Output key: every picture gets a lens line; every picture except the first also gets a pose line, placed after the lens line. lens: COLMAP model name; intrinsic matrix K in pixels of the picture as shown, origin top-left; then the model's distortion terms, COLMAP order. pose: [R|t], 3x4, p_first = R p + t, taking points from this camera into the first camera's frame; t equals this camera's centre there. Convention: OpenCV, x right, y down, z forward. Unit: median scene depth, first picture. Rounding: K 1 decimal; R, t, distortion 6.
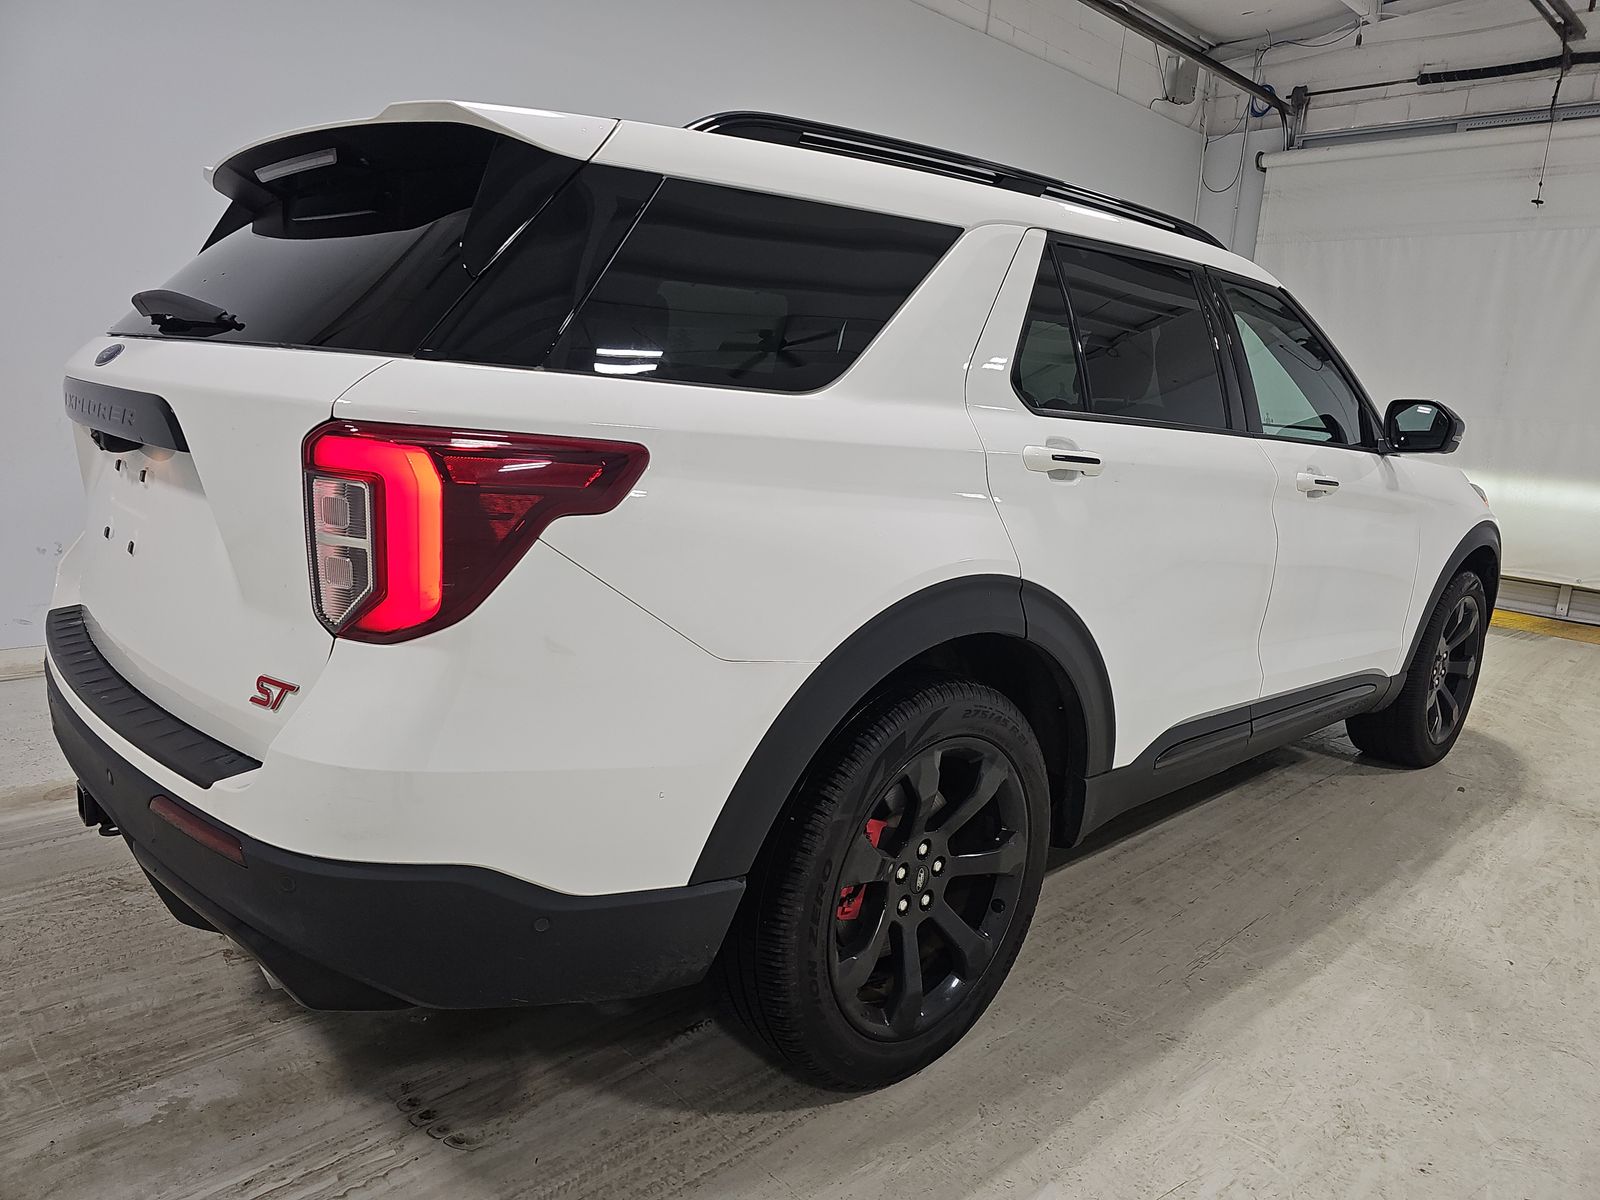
lens RADIAL K [[1056.8, 0, 806.2], [0, 1056.8, 592.6], [0, 0, 1]] dist [0.030684, -0.027420]
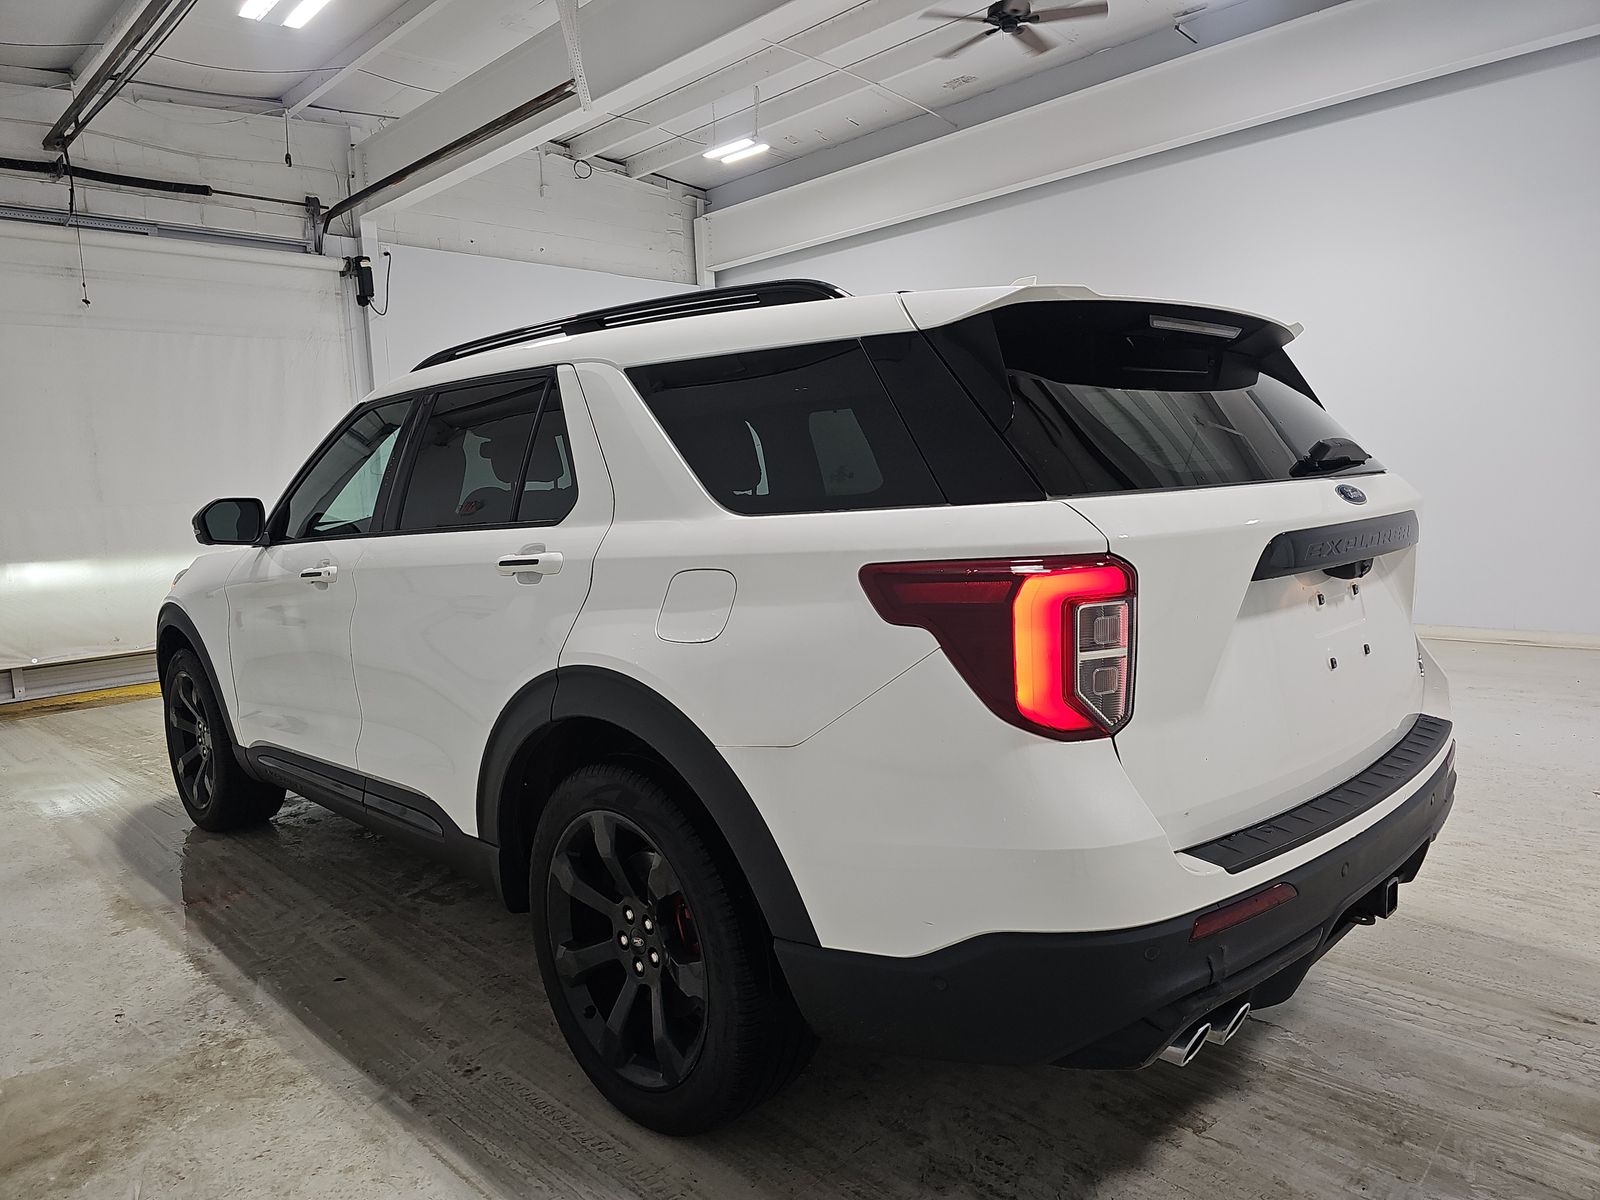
lens RADIAL K [[1056.8, 0, 791.4], [0, 1056.8, 603.9], [0, 0, 1]] dist [0.030684, -0.027420]
pose [[-0.022669, -0.175821, 0.984161, -0.398706], [0.231822, 0.956658, 0.176248, -0.100844], [-0.972494, 0.232146, 0.019073, 0.356079]]
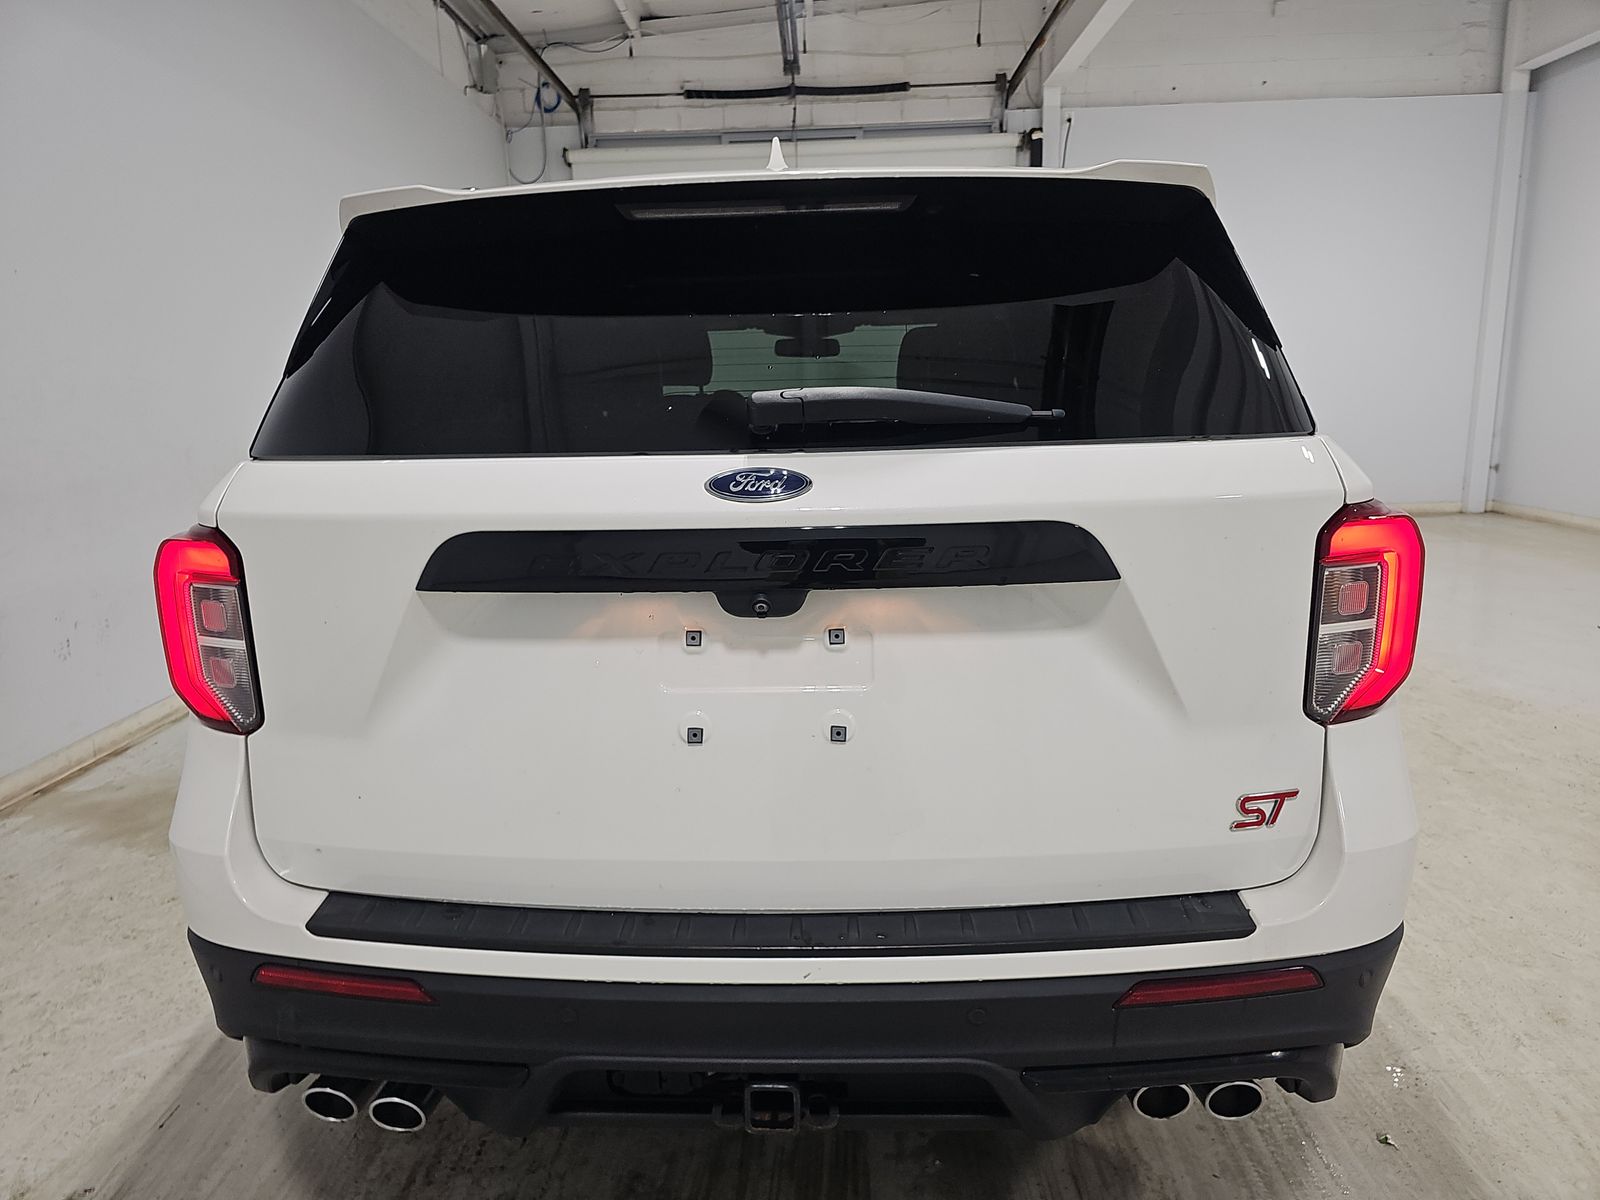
lens RADIAL K [[1056.8, 0, 779.3], [0, 1056.8, 611.7], [0, 0, 1]] dist [0.030684, -0.027420]
pose [[0.716953, -0.226943, 0.659148, -0.251681], [0.202082, 0.972587, 0.115055, -0.048560], [-0.667189, 0.050713, 0.743160, 0.106276]]
